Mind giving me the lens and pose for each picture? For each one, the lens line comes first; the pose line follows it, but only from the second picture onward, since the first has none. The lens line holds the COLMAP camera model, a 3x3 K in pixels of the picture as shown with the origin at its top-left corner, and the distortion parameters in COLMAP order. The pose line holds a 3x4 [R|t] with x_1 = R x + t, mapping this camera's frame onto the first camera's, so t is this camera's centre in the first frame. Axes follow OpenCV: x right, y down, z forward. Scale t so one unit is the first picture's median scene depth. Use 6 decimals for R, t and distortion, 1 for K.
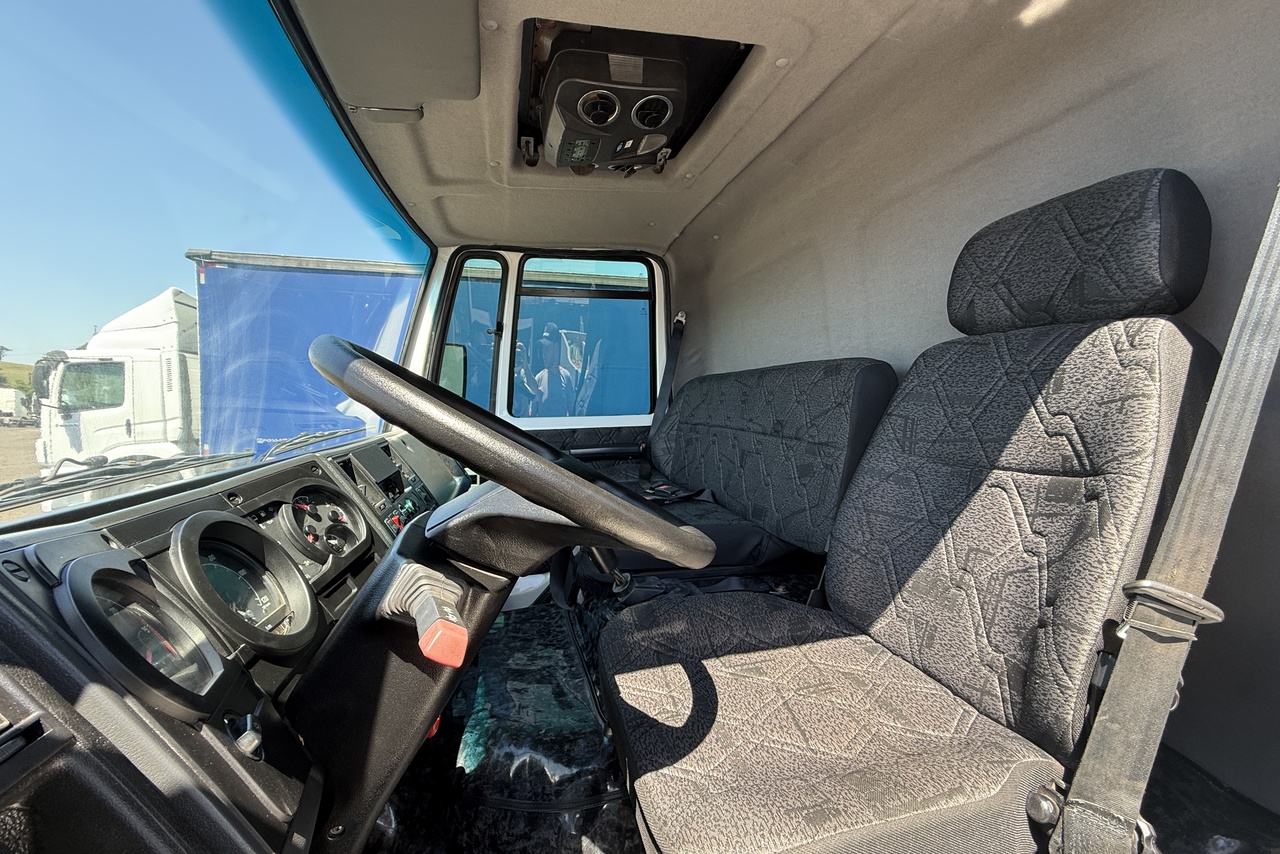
lens RADIAL K [[524.0, 0, 640.0], [0, 524.0, 427.0], [0, 0, 1]] dist [-0.000252, -0.000213]
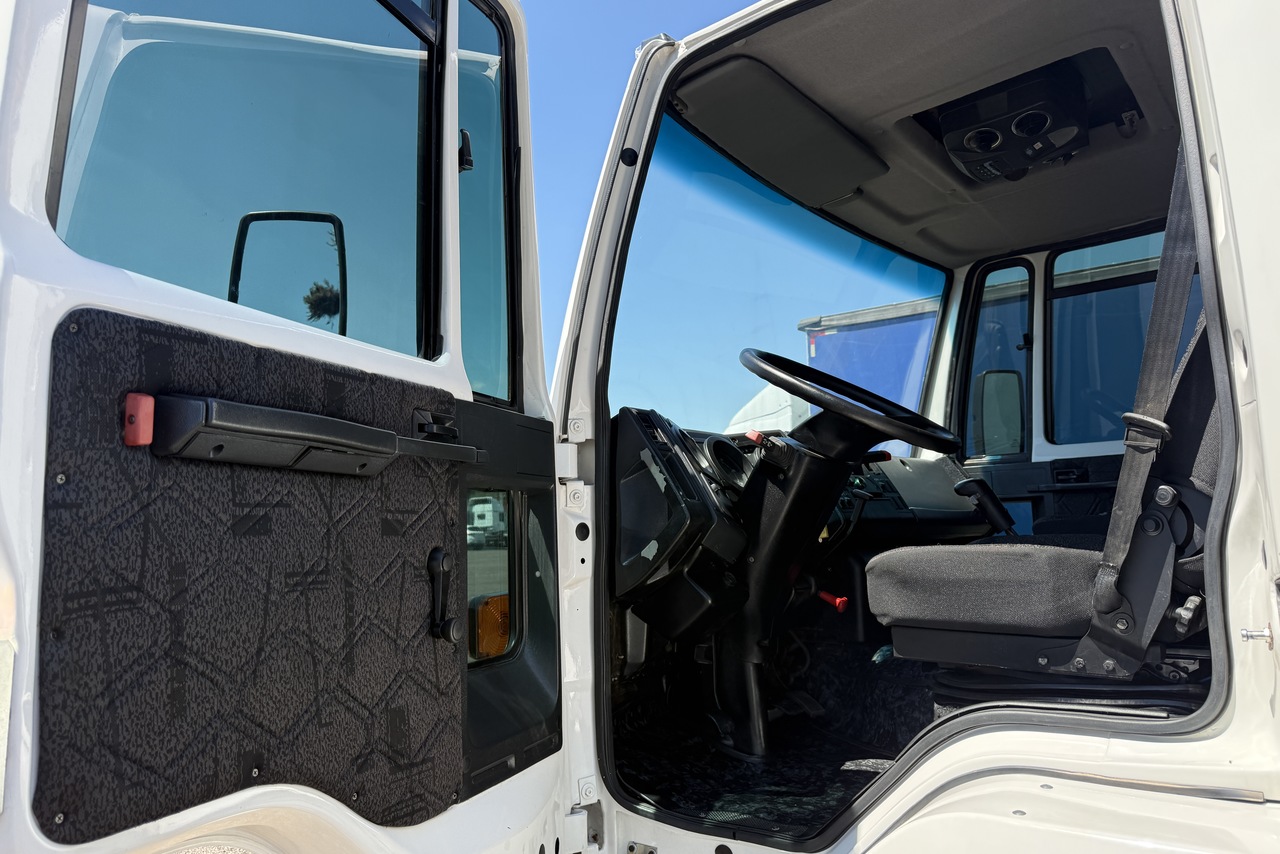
lens RADIAL K [[897.7, 0, 638.5], [0, 897.7, 433.0], [0, 0, 1]] dist [0.092710, -0.121860]
pose [[0.616022, -0.088341, -0.782759, 0.644390], [-0.019590, 0.991666, -0.127335, 0.213131], [0.787485, 0.093776, 0.609158, -0.524287]]
